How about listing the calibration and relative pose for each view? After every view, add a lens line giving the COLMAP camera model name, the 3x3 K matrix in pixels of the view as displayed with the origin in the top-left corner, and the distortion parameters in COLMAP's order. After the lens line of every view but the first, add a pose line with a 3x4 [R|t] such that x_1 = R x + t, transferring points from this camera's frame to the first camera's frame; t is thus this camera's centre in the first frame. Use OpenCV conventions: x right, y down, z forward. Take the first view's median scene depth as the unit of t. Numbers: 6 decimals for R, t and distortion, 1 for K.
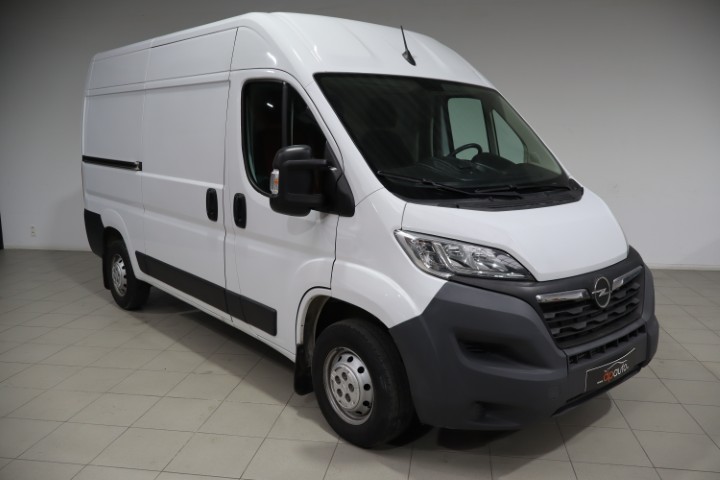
lens RADIAL K [[605.1, 0, 360.0], [0, 605.1, 240.0], [0, 0, 1]] dist [-0.010576, -0.000085]
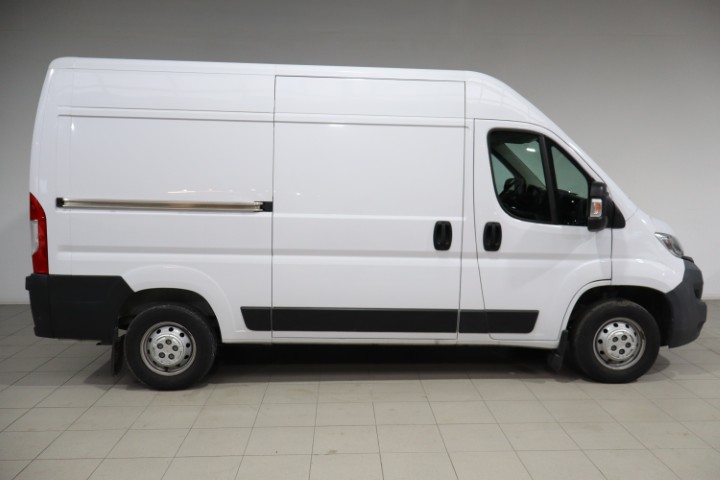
lens RADIAL K [[636.2, 0, 360.0], [0, 636.2, 240.0], [0, 0, 1]] dist [0.003010, 0.000217]
pose [[0.613513, -0.086911, 0.784887, -1.452885], [0.126867, 0.991862, 0.010663, -0.095914], [-0.779427, 0.093034, 0.619547, 0.468070]]
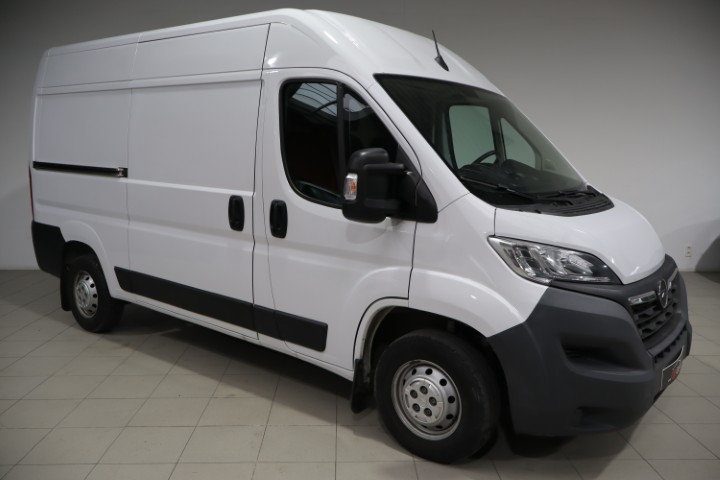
lens RADIAL K [[605.1, 0, 360.0], [0, 605.1, 240.0], [0, 0, 1]] dist [-0.010576, -0.000085]
pose [[0.982179, -0.016371, 0.187235, -0.271546], [0.019966, 0.999650, -0.017331, 0.002519], [-0.186886, 0.020761, 0.982162, 0.068137]]
